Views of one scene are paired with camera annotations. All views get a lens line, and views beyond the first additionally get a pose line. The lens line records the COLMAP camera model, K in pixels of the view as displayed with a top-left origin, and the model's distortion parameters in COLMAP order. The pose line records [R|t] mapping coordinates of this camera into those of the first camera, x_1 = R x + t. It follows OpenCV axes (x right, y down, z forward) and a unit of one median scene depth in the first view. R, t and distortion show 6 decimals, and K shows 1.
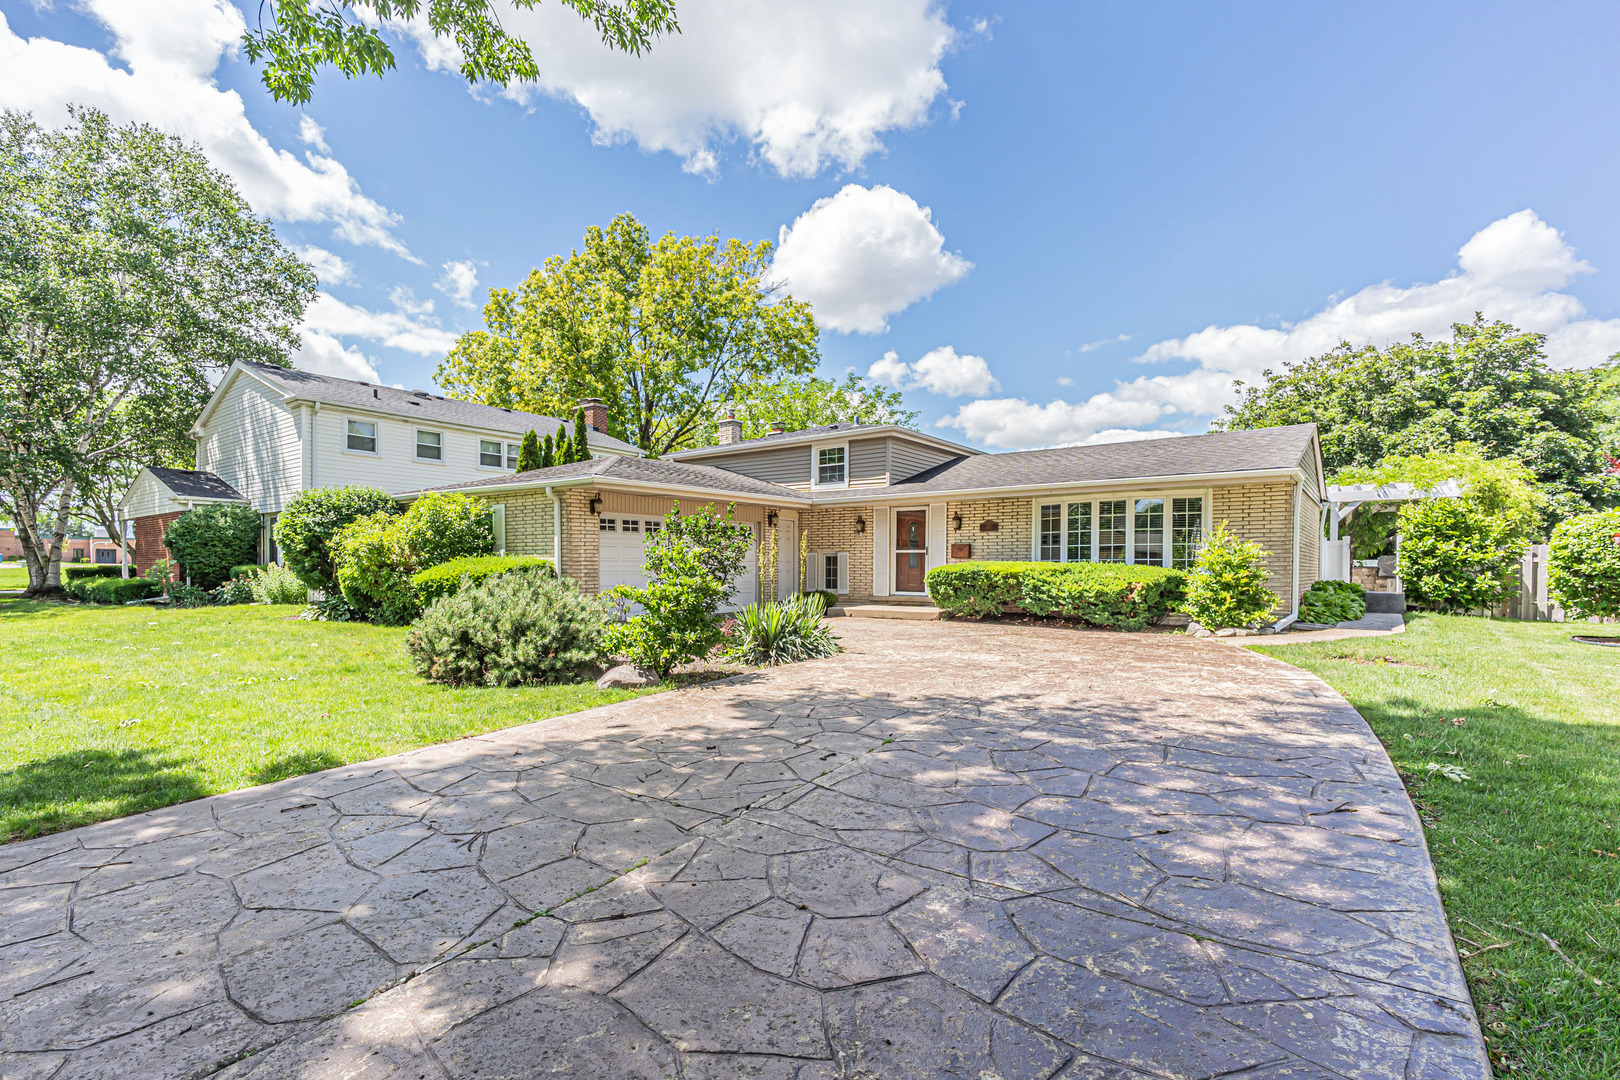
lens RADIAL K [[726.1, 0, 778.1], [0, 726.1, 558.0], [0, 0, 1]] dist [-0.004802, -0.000681]
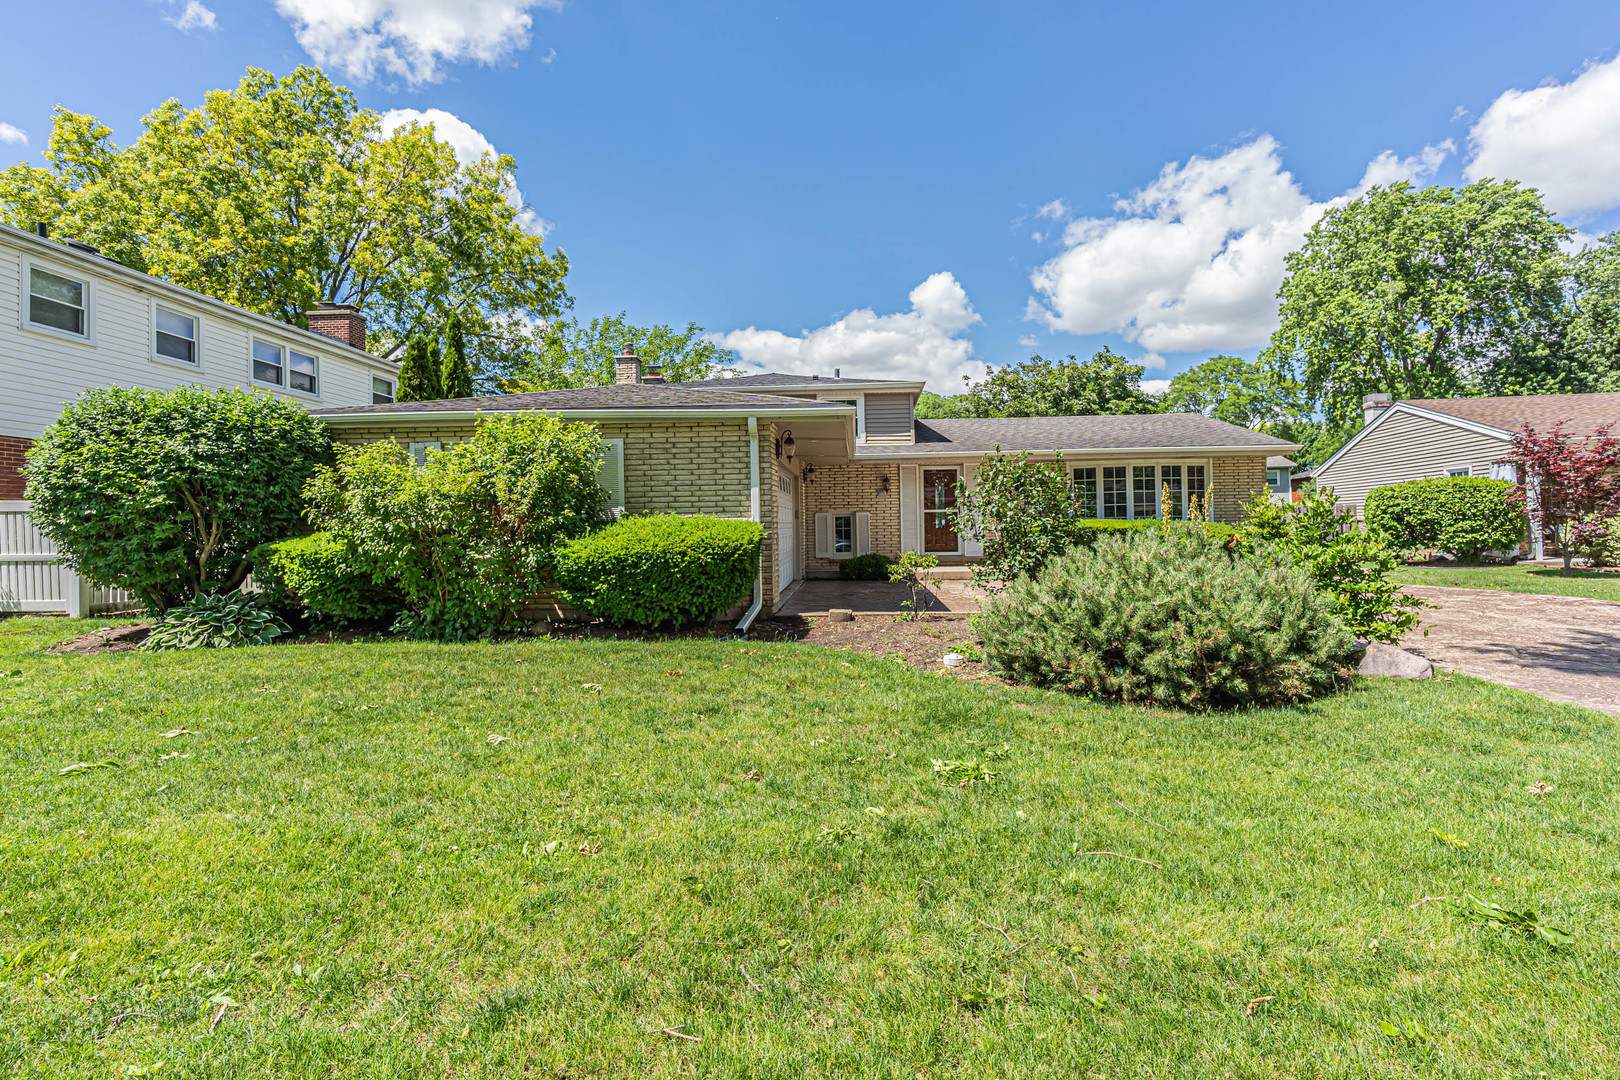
lens RADIAL K [[719.8, 0, 804.0], [0, 719.8, 528.7], [0, 0, 1]] dist [-0.004235, -0.000365]
pose [[0.817726, -0.013962, 0.575438, -0.523949], [0.012584, 0.999900, 0.006378, 0.006468], [-0.575469, 0.002026, 0.817821, 0.293248]]
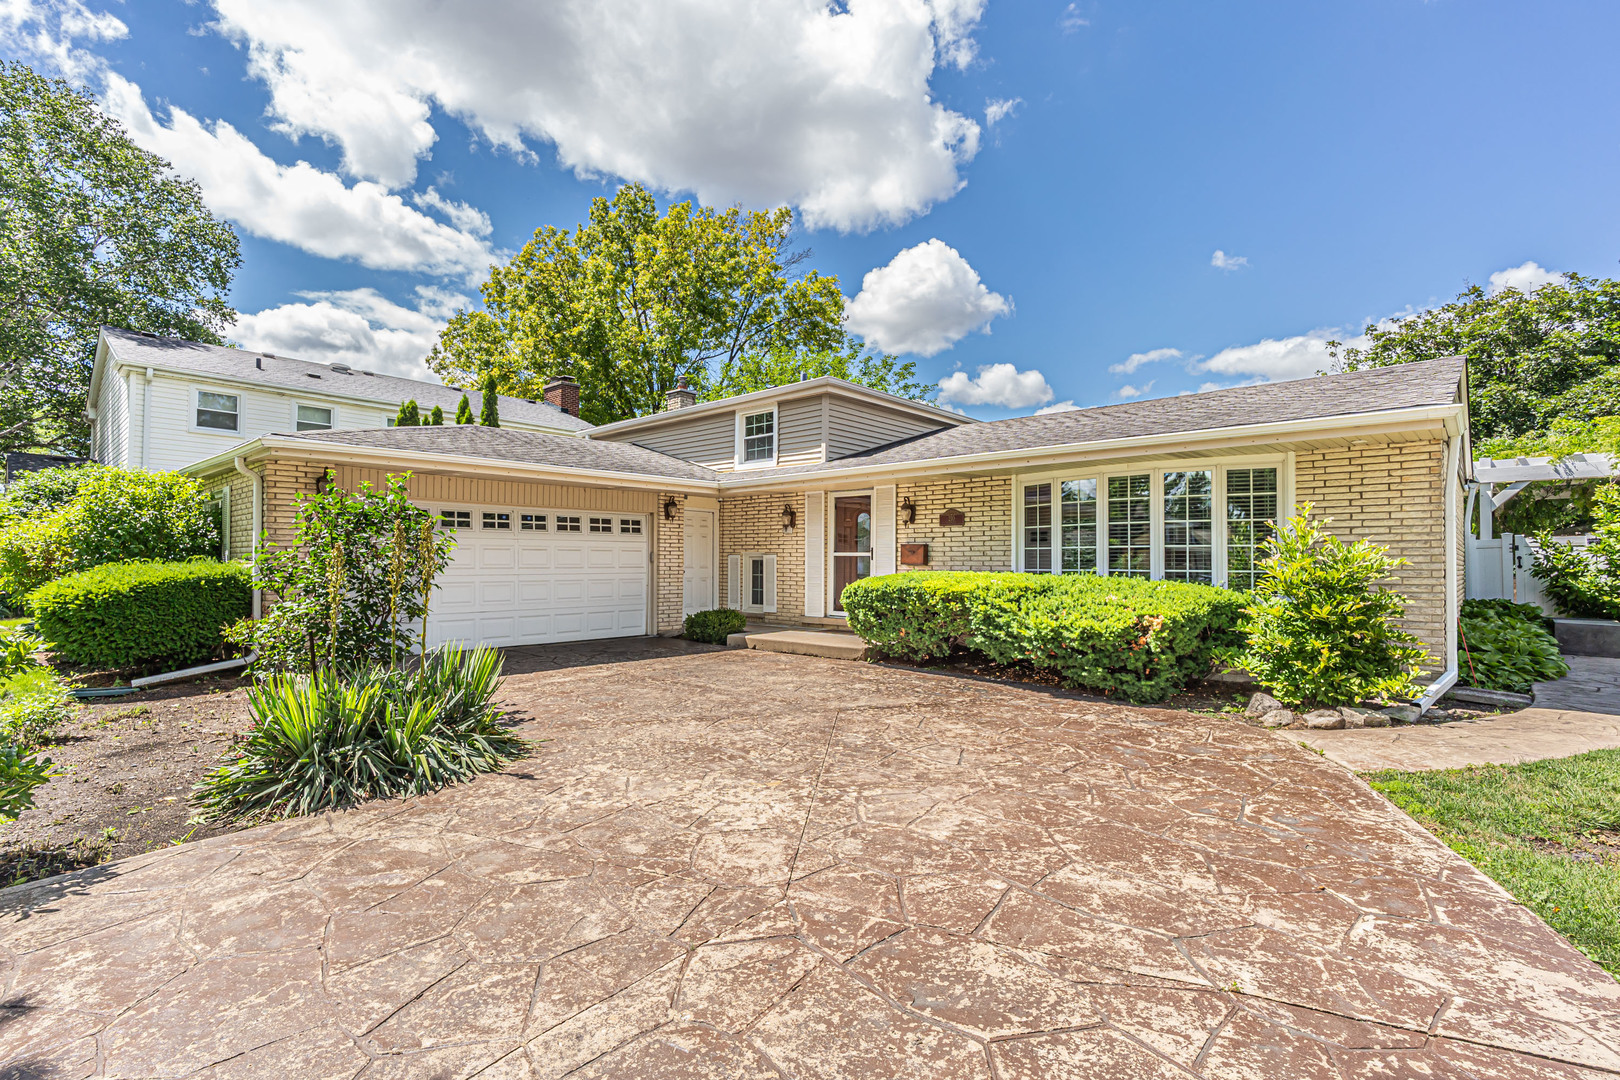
lens RADIAL K [[719.8, 0, 804.0], [0, 719.8, 528.7], [0, 0, 1]] dist [-0.004235, -0.000365]
pose [[0.997400, -0.000087, -0.072061, 0.182112], [-0.002457, 0.999376, -0.035225, -0.008777], [0.072019, 0.035310, 0.996778, 0.292282]]
